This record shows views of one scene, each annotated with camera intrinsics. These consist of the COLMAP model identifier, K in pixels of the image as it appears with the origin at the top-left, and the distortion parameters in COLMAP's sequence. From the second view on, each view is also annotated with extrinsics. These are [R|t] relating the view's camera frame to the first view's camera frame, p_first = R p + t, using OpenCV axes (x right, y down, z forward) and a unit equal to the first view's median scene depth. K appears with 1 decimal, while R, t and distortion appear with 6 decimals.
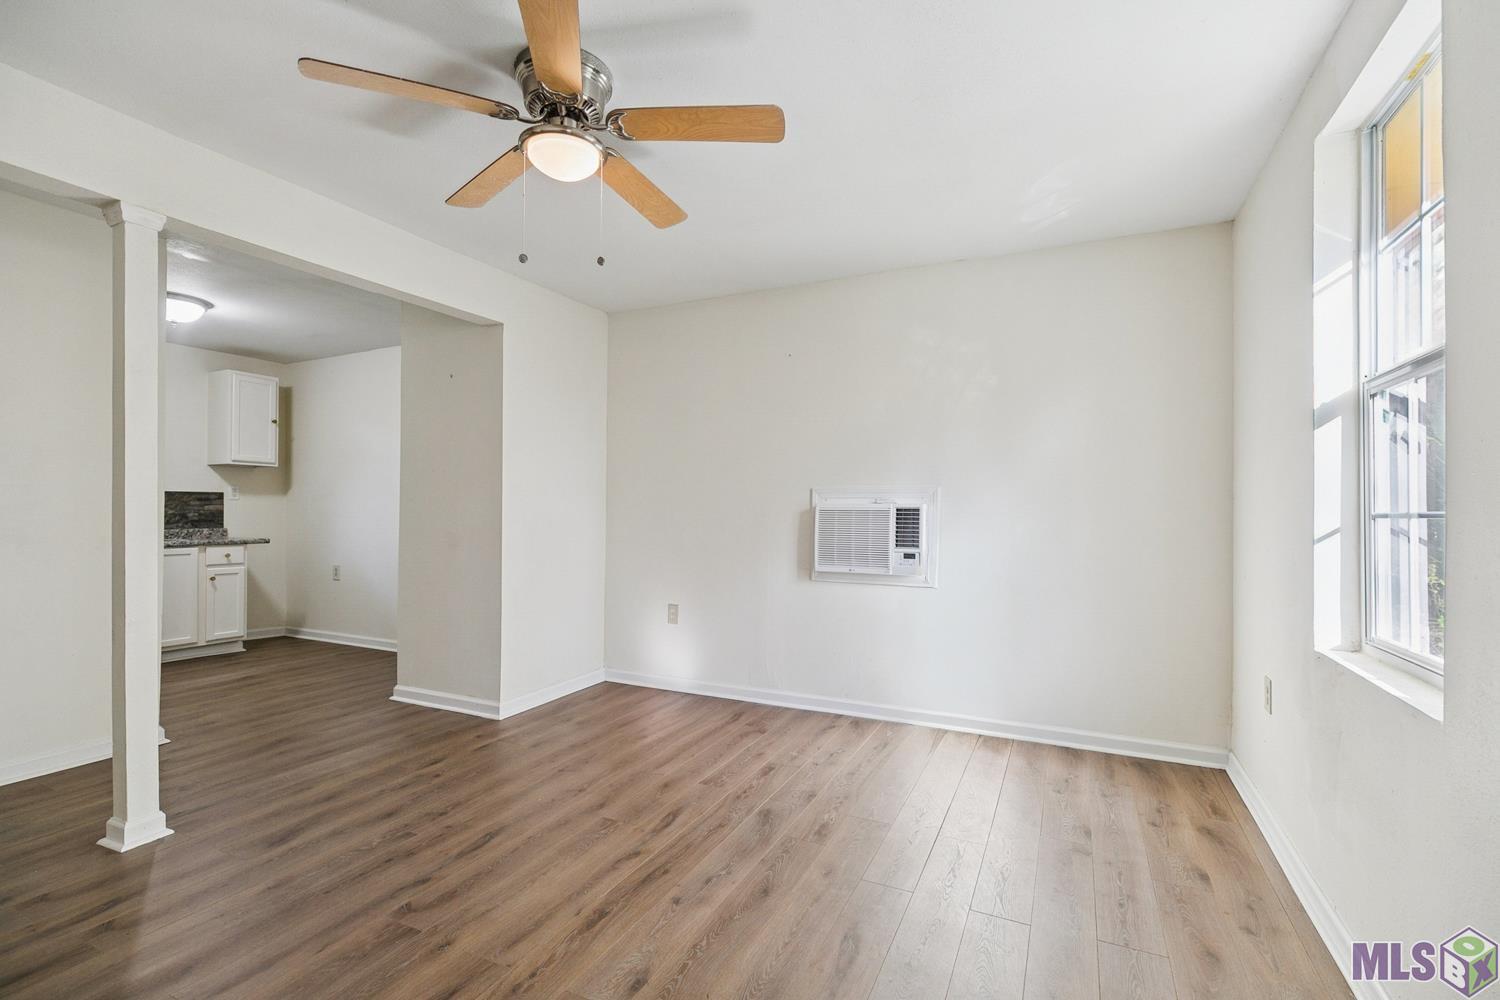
lens RADIAL K [[673.2, 0, 750.0], [0, 673.2, 500.0], [0, 0, 1]] dist [0.015836, 0.000208]
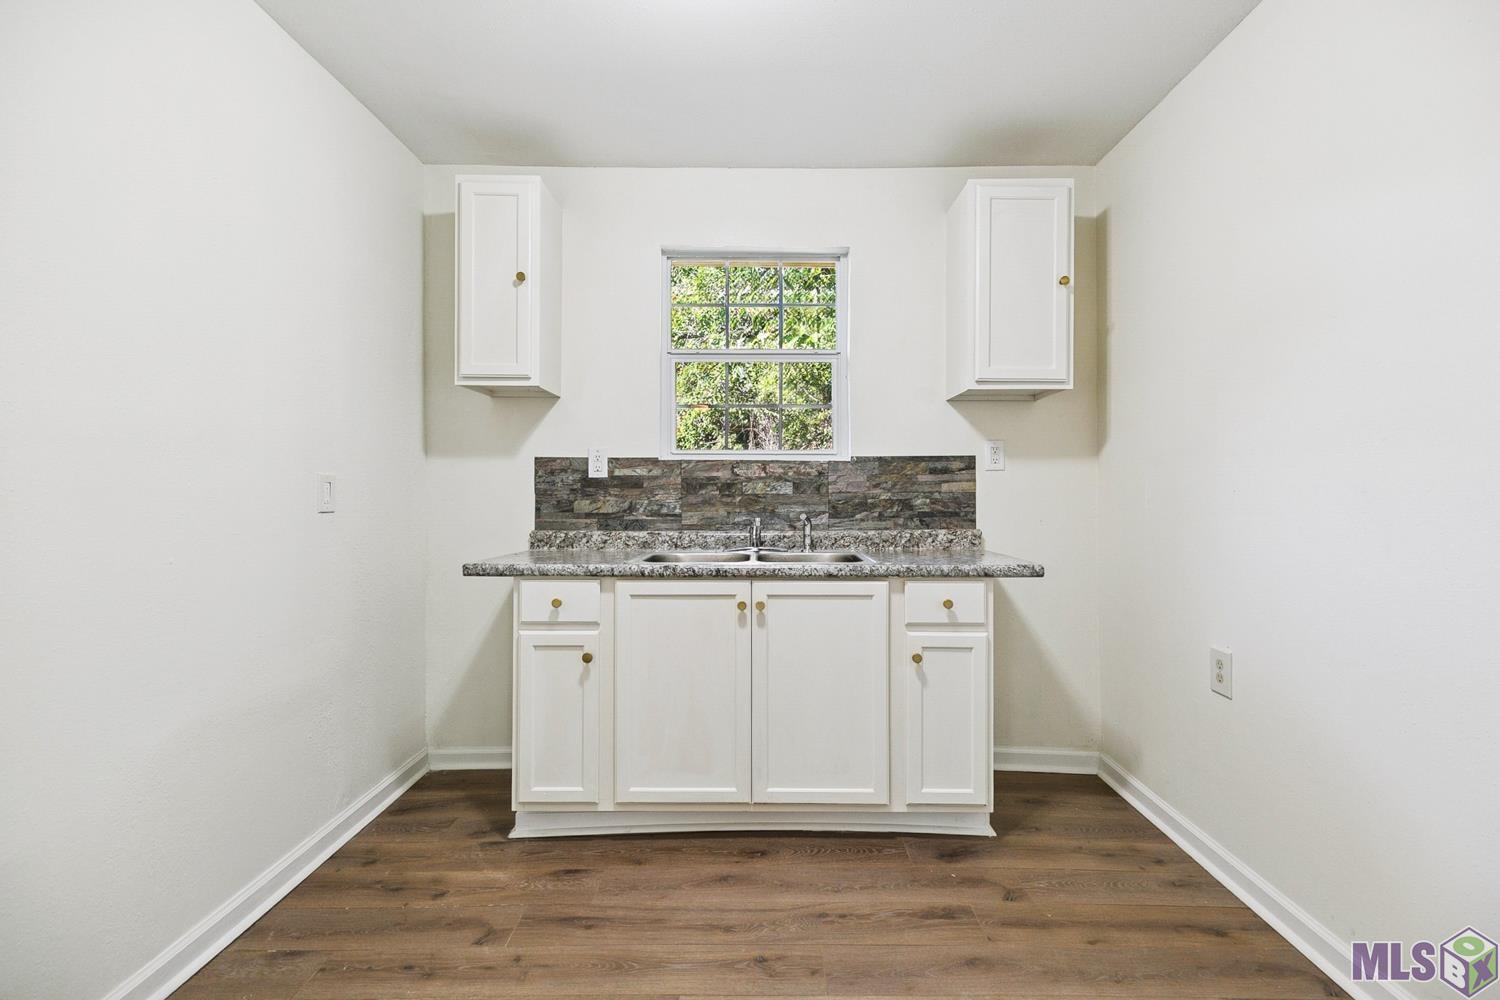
lens RADIAL K [[673.2, 0, 750.0], [0, 673.2, 500.0], [0, 0, 1]] dist [0.015836, 0.000208]
pose [[0.426054, 0.008838, -0.904654, -0.421042], [0.018559, 0.999656, 0.018506, 0.008796], [0.904507, -0.024675, 0.425744, 0.669845]]
